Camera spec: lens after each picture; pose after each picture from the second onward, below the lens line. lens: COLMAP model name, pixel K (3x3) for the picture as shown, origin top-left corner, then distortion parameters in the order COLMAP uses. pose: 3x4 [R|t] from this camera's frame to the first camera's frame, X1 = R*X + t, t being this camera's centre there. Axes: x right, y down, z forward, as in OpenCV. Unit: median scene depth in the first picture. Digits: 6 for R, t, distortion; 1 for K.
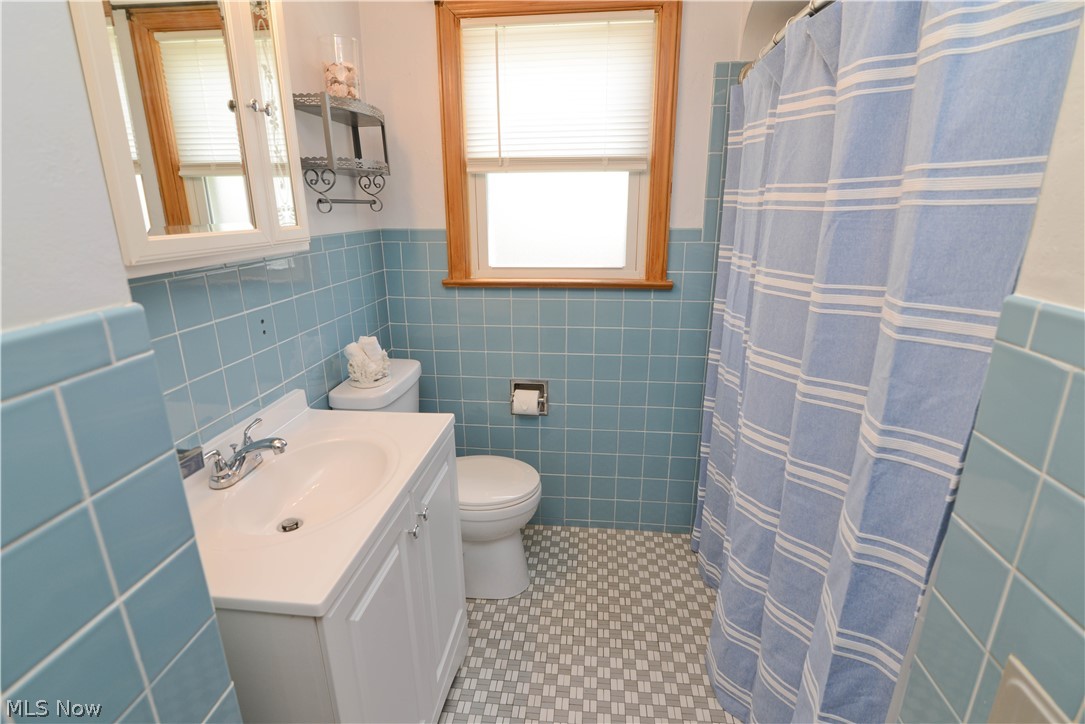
lens RADIAL K [[531.8, 0, 542.5], [0, 531.8, 362.0], [0, 0, 1]] dist [-0.012765, -0.000123]
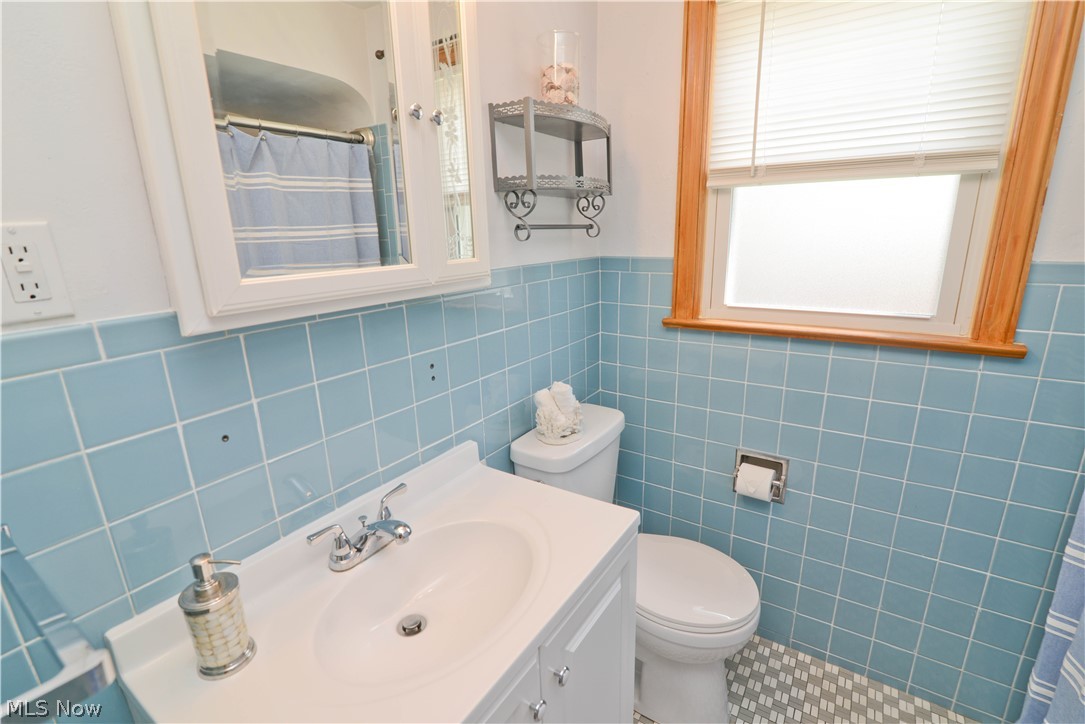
lens RADIAL K [[496.3, 0, 542.7], [0, 496.3, 365.7], [0, 0, 1]] dist [-0.019702, 0.000430]
pose [[0.886404, 0.106251, -0.450554, 0.001798], [-0.112207, 0.993592, 0.013560, -0.076680], [0.449108, 0.038536, 0.892646, 0.247160]]
